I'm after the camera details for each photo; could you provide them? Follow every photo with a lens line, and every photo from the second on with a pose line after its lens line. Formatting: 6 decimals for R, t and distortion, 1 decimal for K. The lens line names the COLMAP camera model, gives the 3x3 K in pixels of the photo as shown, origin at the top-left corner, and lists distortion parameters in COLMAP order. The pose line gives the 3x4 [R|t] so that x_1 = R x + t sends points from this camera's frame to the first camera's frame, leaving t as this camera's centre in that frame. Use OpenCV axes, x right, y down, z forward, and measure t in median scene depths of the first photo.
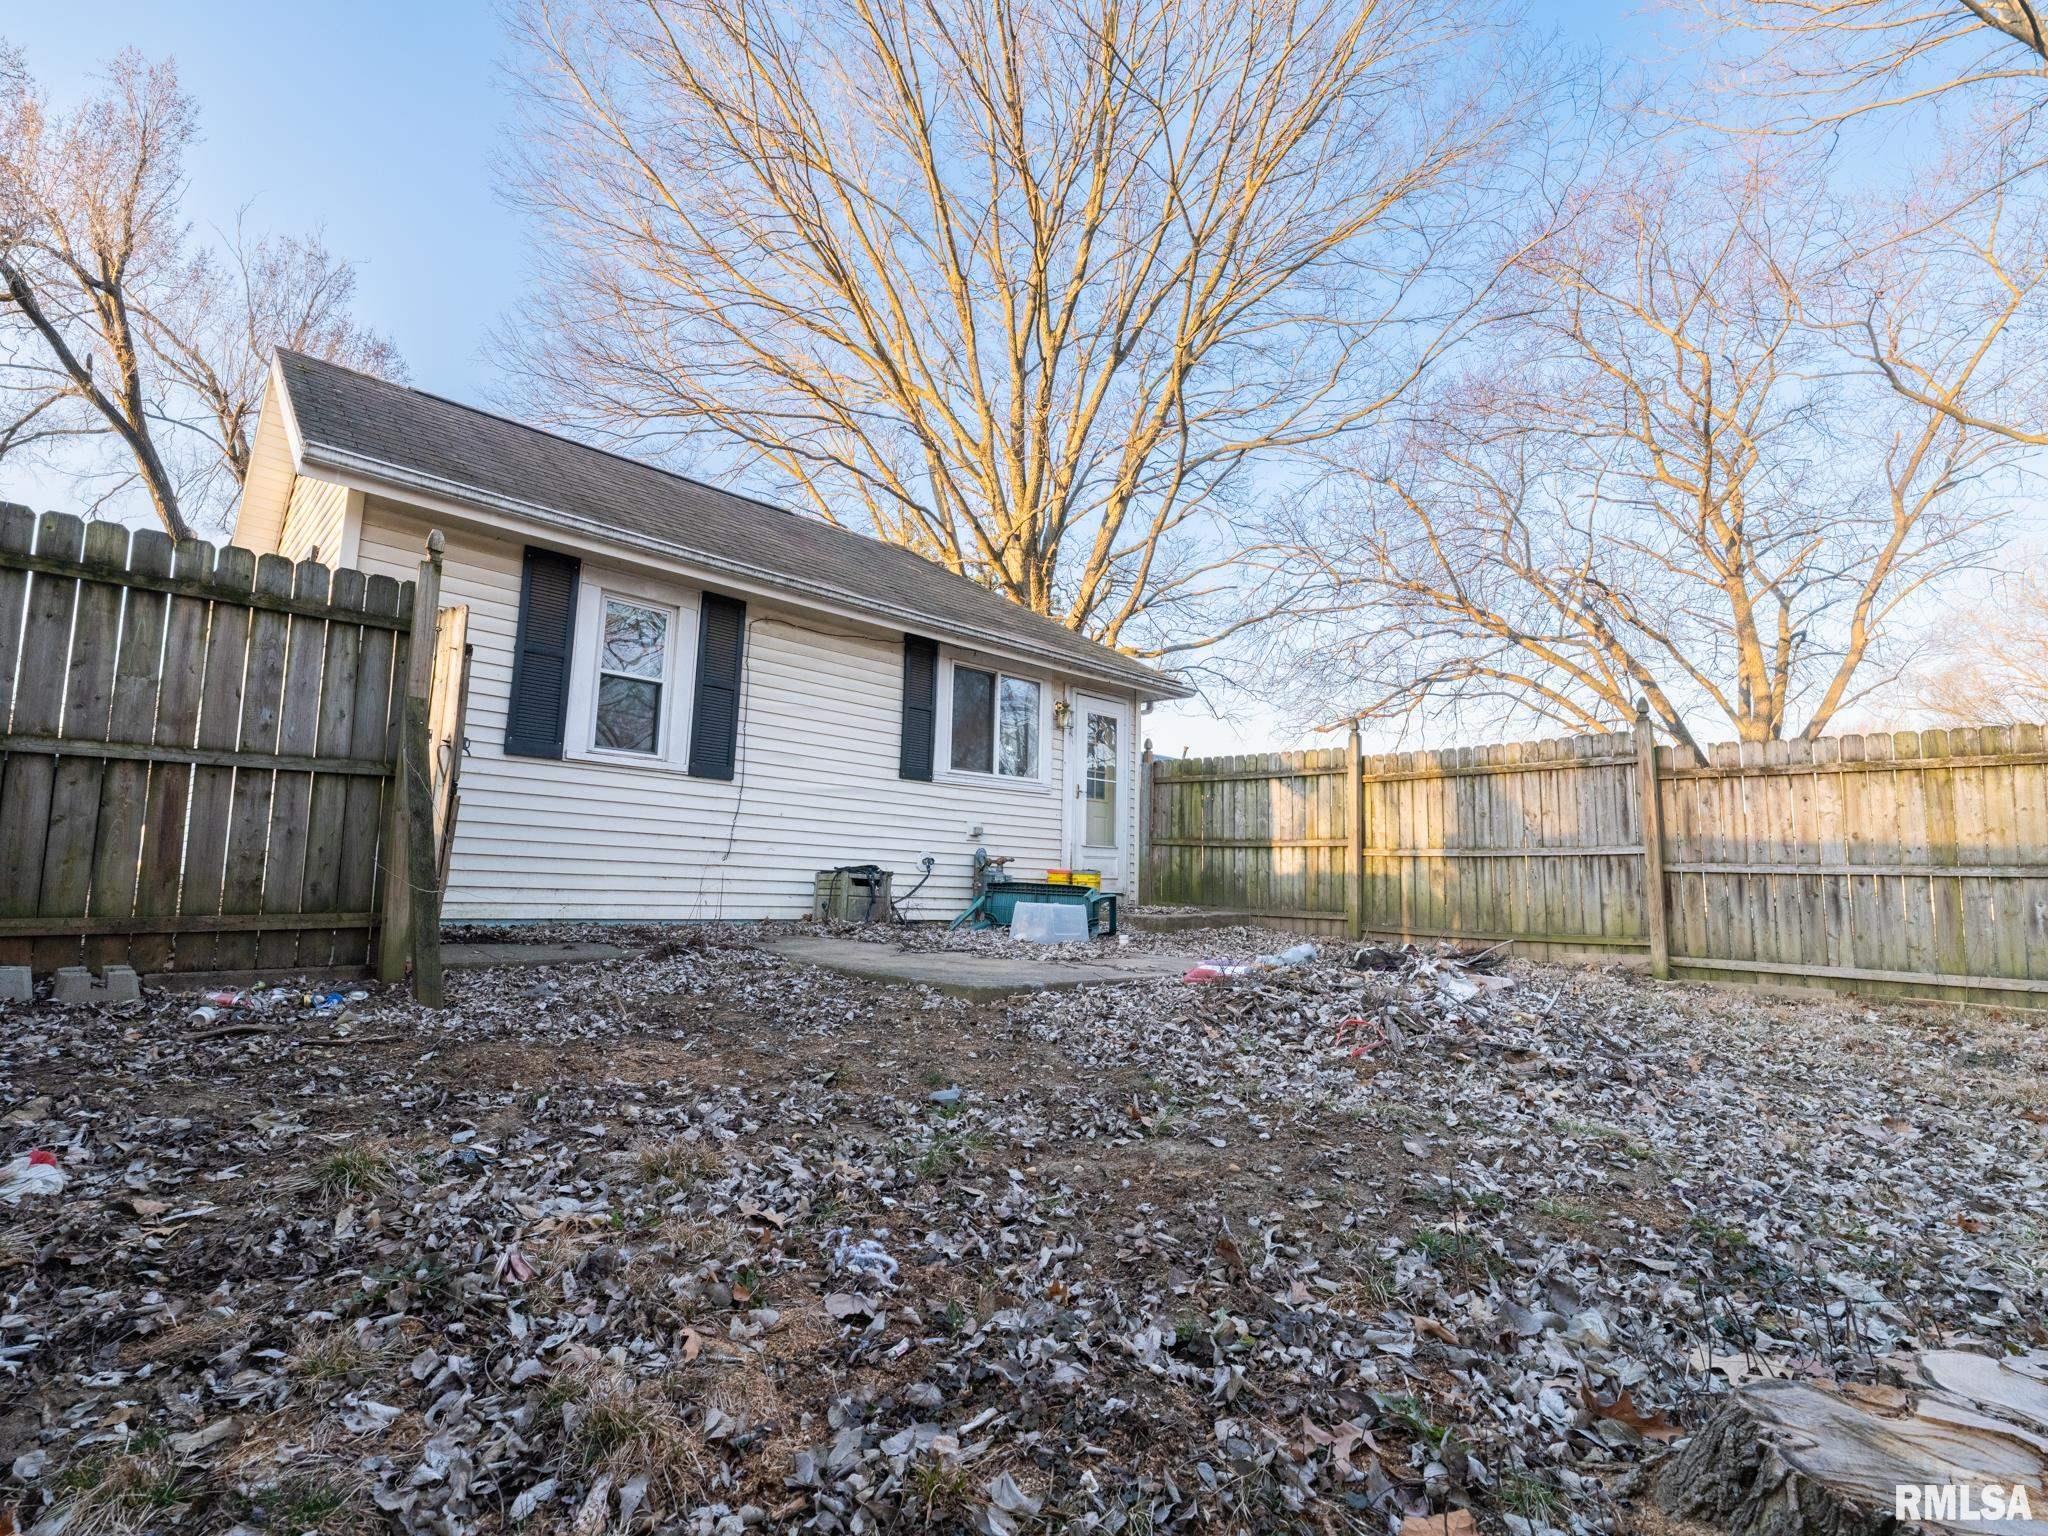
lens RADIAL K [[977.6, 0, 1024.0], [0, 977.6, 768.0], [0, 0, 1]] dist [-0.001632, -0.000026]
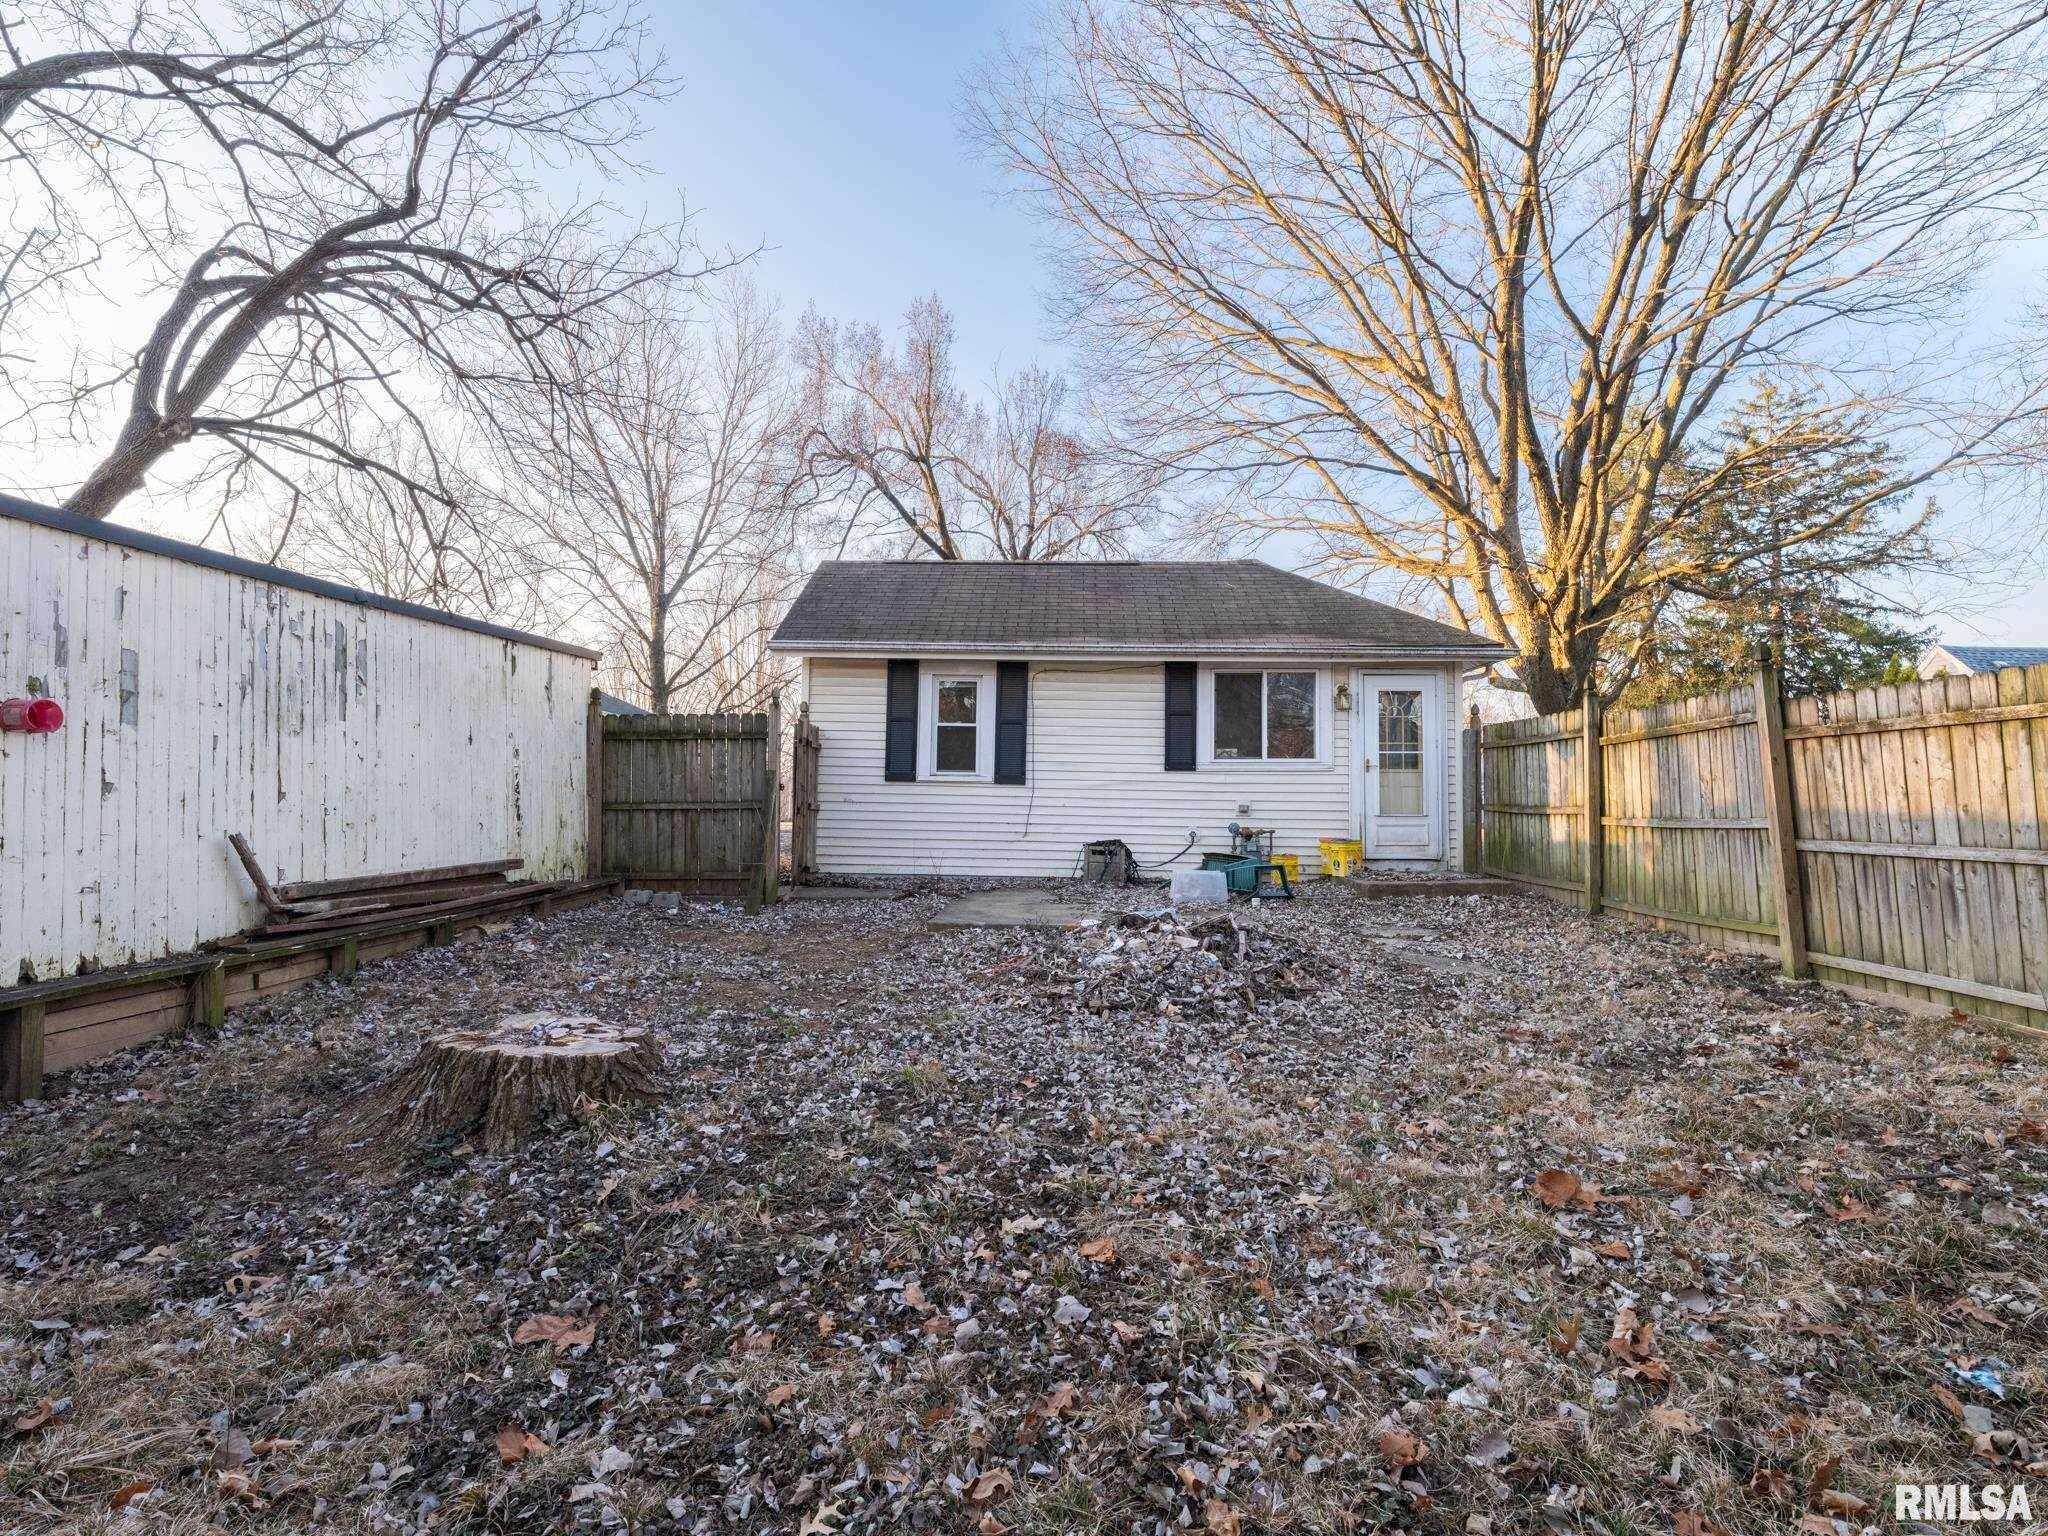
lens RADIAL K [[996.9, 0, 1039.8], [0, 996.9, 769.1], [0, 0, 1]] dist [-0.001245, 0.000329]
pose [[0.694984, -0.050626, -0.717241, 0.718010], [0.094650, 0.995279, 0.021461, -0.036387], [0.712769, -0.082802, 0.696495, -0.038771]]
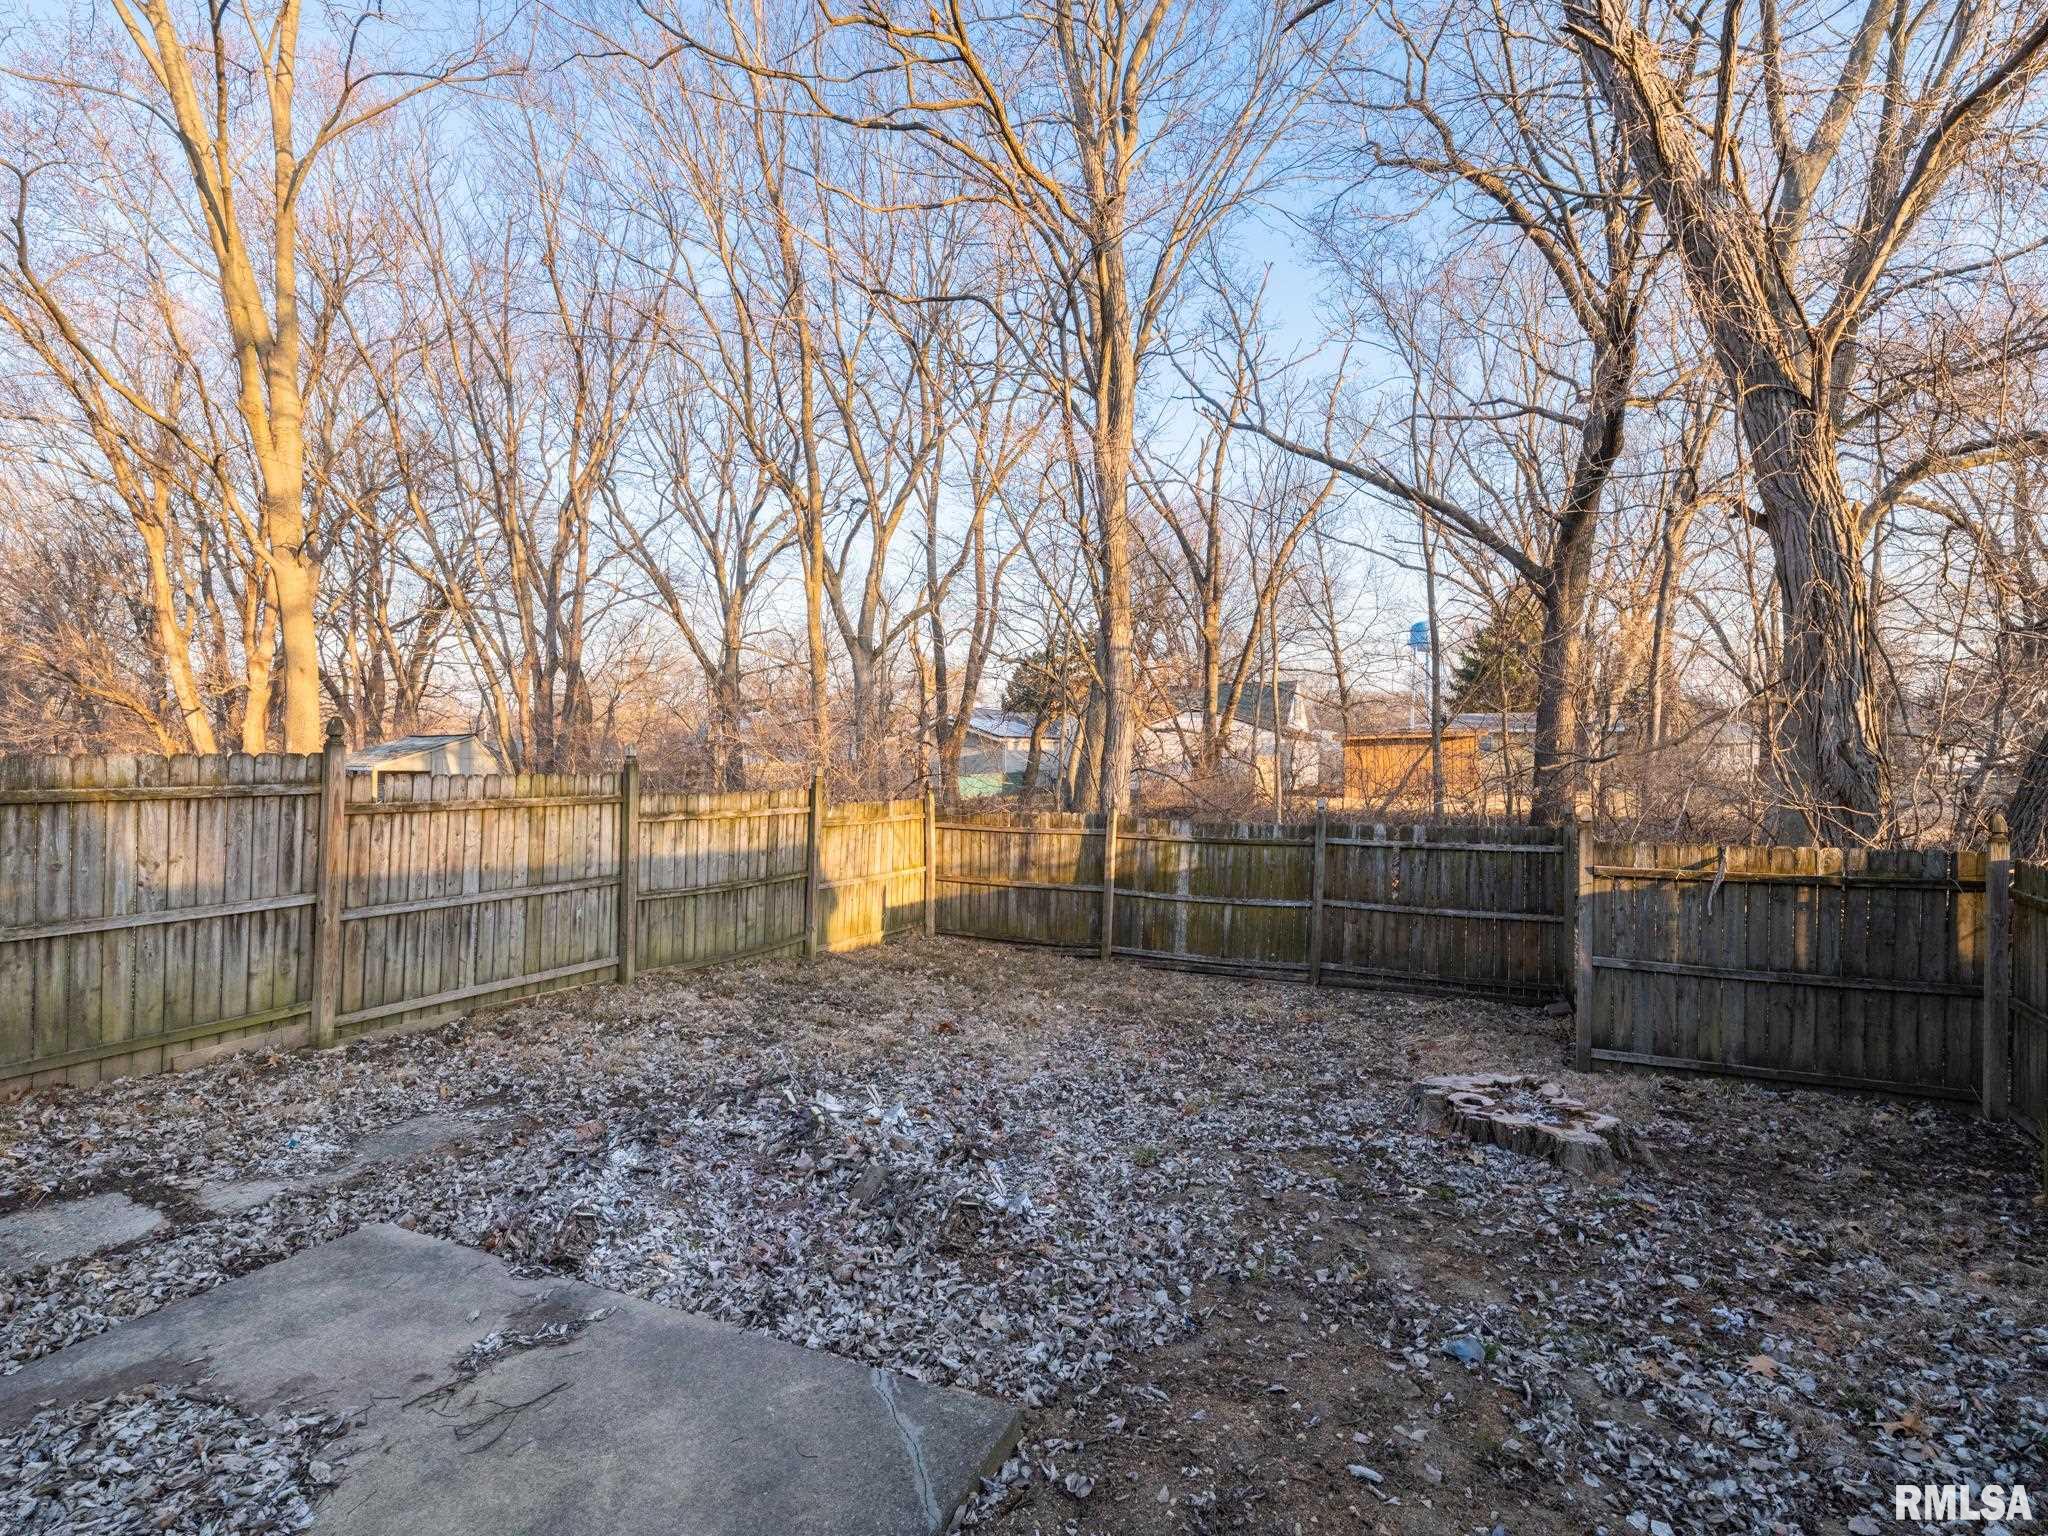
lens RADIAL K [[977.6, 0, 1024.0], [0, 977.6, 768.0], [0, 0, 1]] dist [-0.001632, -0.000026]
pose [[-0.334055, -0.027133, 0.942163, -0.308088], [-0.117346, 0.993006, -0.013009, -0.077781], [-0.935220, -0.114905, -0.334903, 0.643366]]
